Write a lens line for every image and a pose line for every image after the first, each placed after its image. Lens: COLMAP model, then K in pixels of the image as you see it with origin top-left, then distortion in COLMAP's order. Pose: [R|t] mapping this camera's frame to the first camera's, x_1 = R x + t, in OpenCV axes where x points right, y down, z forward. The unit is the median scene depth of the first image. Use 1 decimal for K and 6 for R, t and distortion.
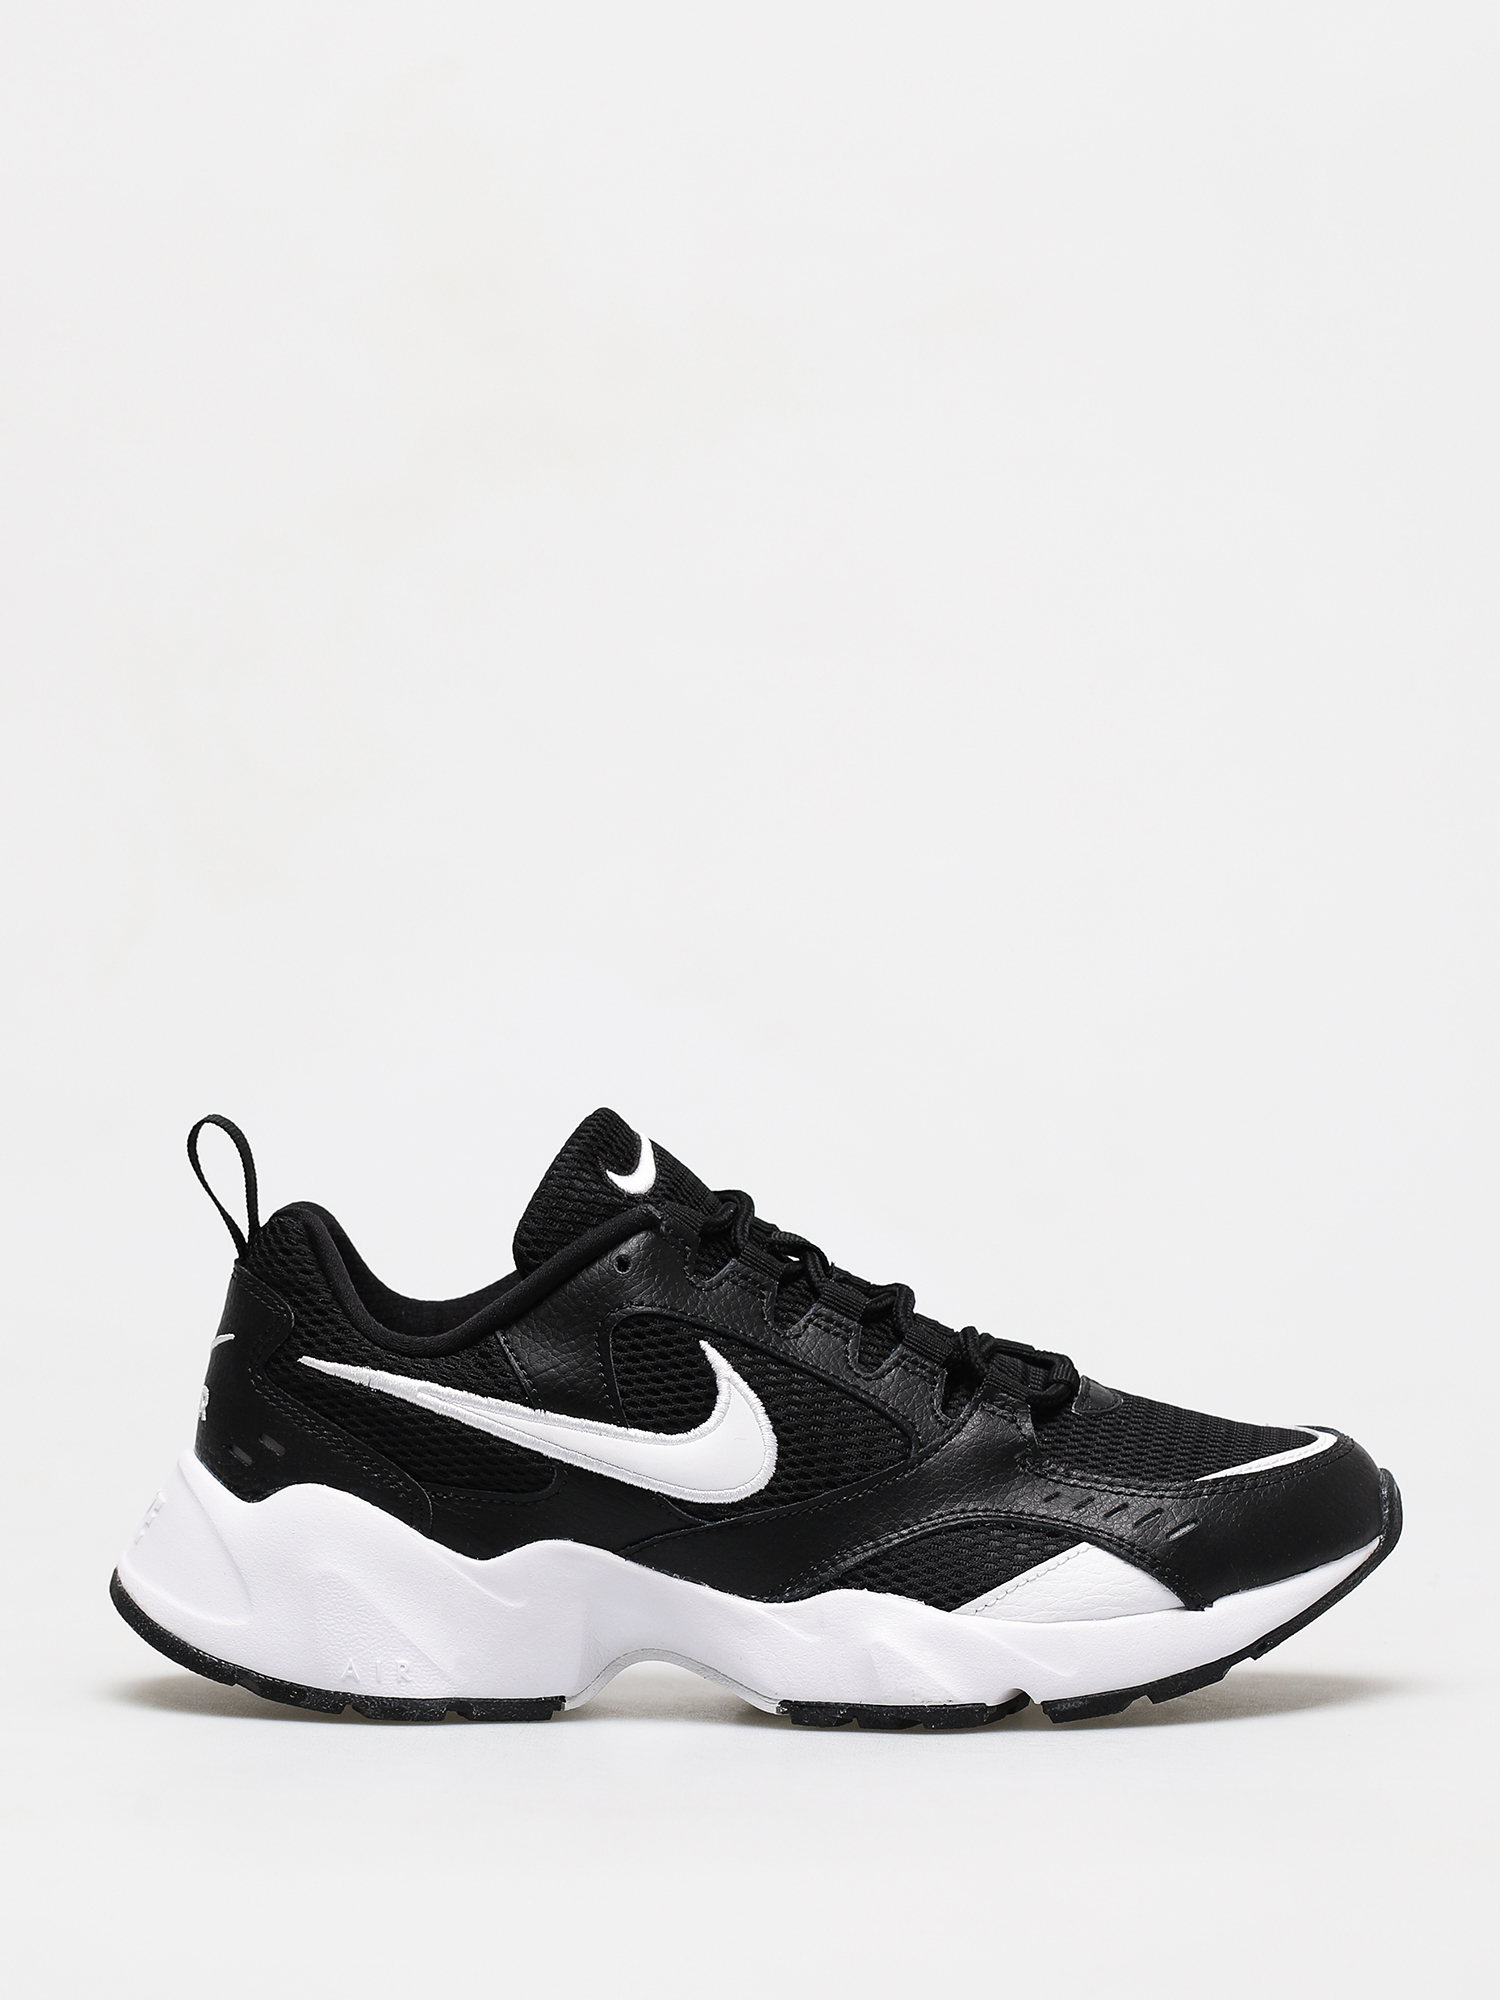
lens RADIAL K [[6219.0, 0, 750.0], [0, 6219.0, 1000.0], [0, 0, 1]] dist [1.169270, -28.073842]
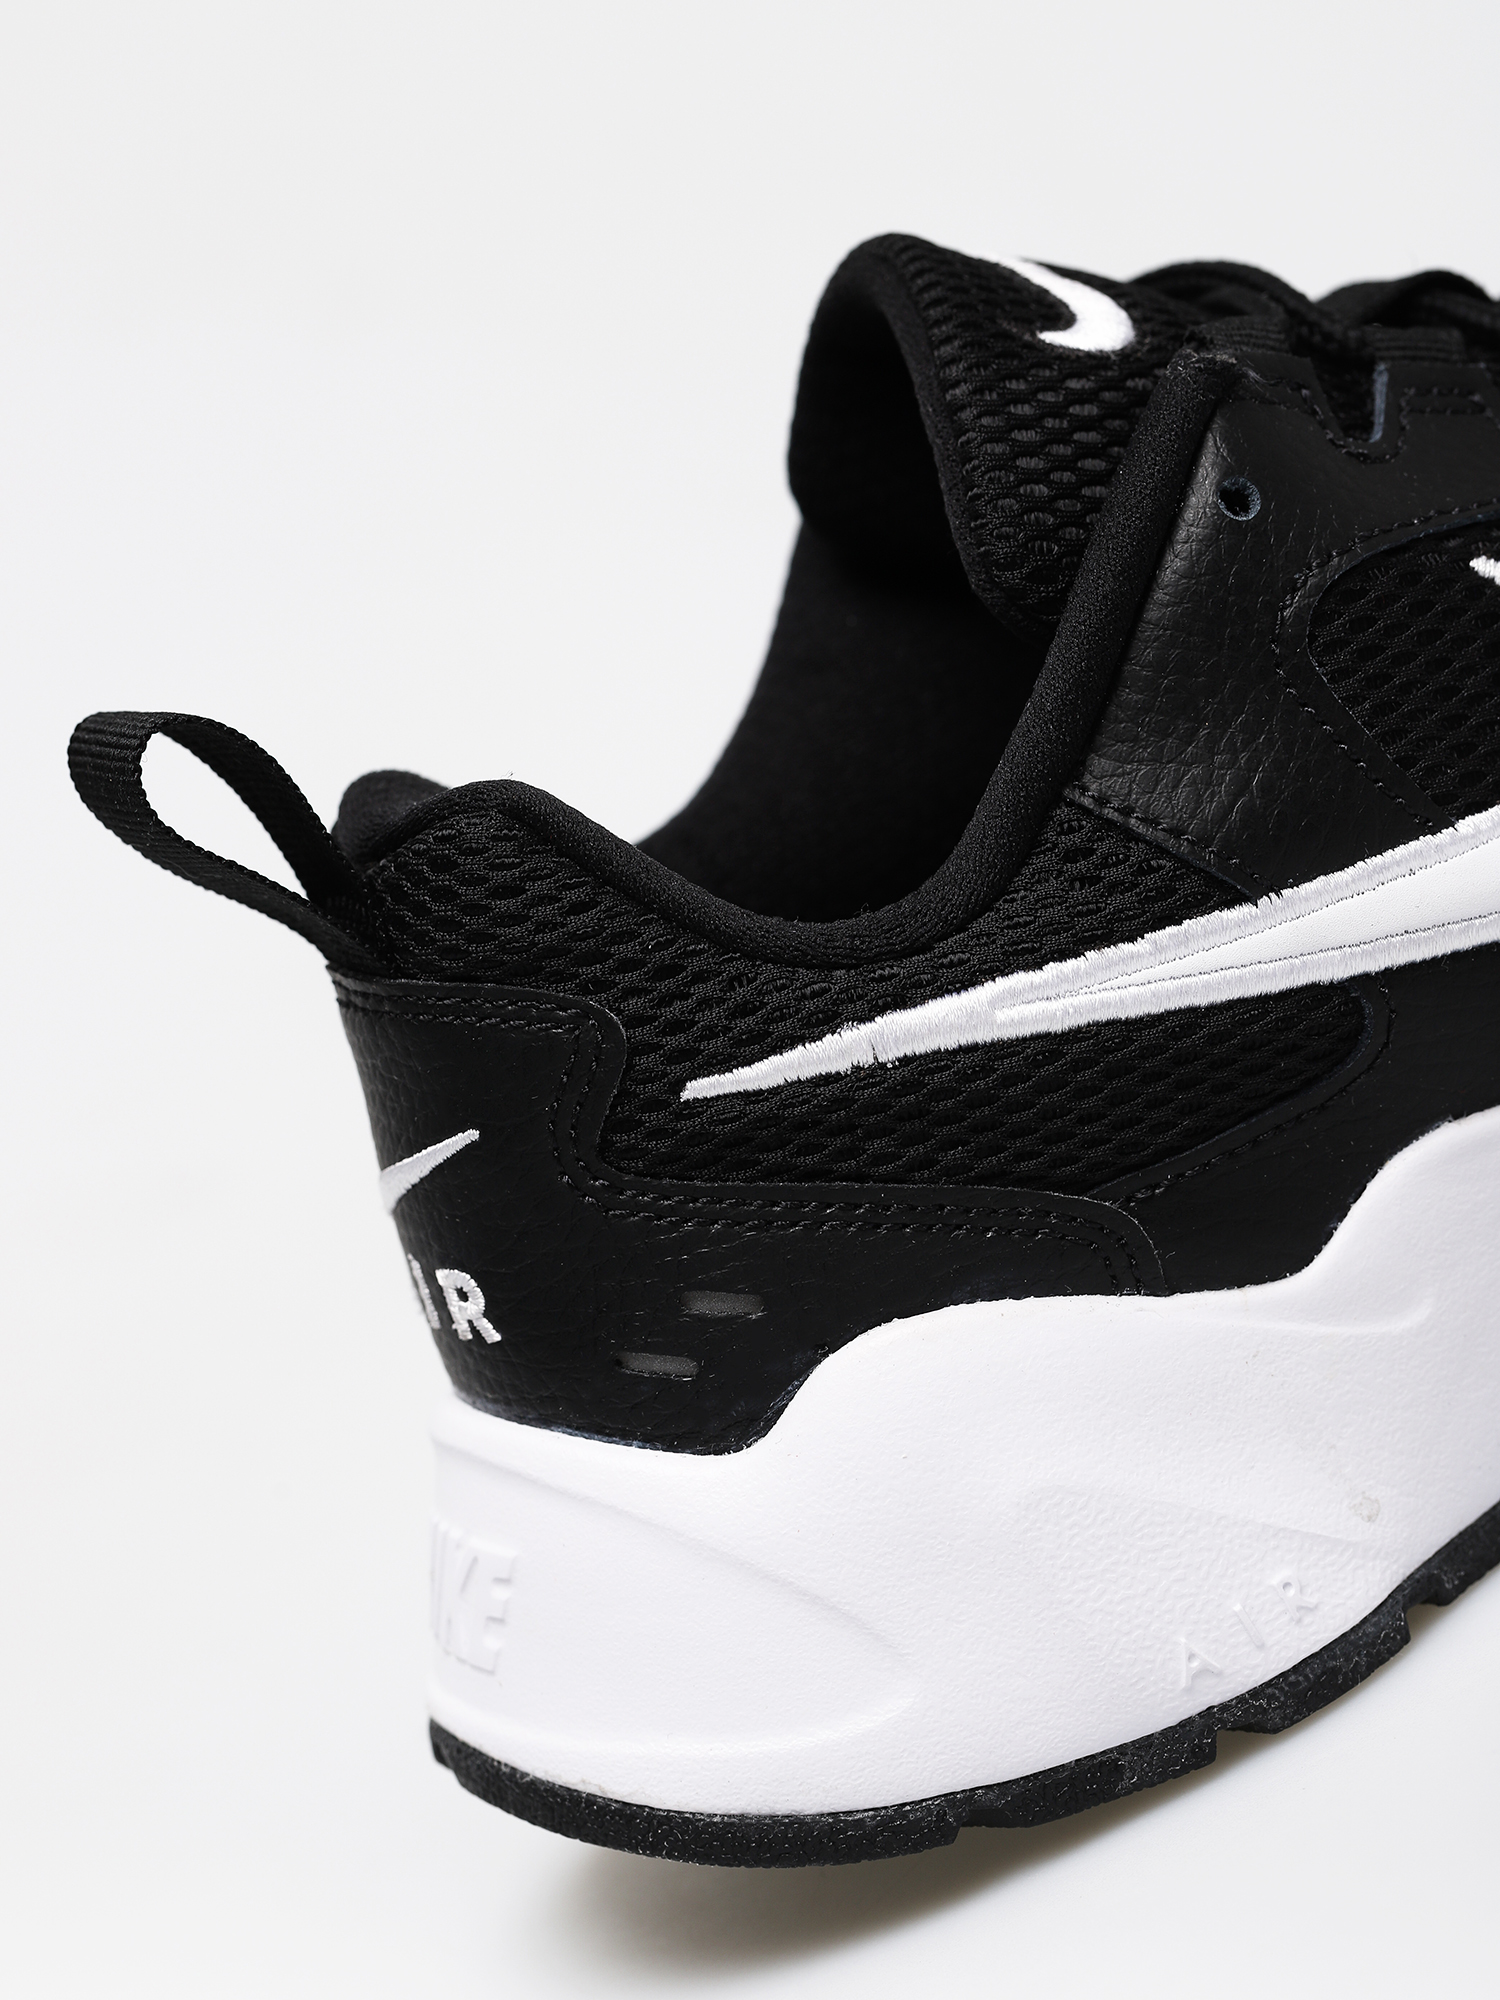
lens RADIAL K [[6219.0, 0, 750.0], [0, 6219.0, 1000.0], [0, 0, 1]] dist [1.169270, -28.073842]
pose [[0.816038, -0.517563, 0.257313, -0.170916], [0.475157, 0.854178, 0.211202, -0.032293], [-0.329101, -0.050085, 0.942965, 0.616483]]
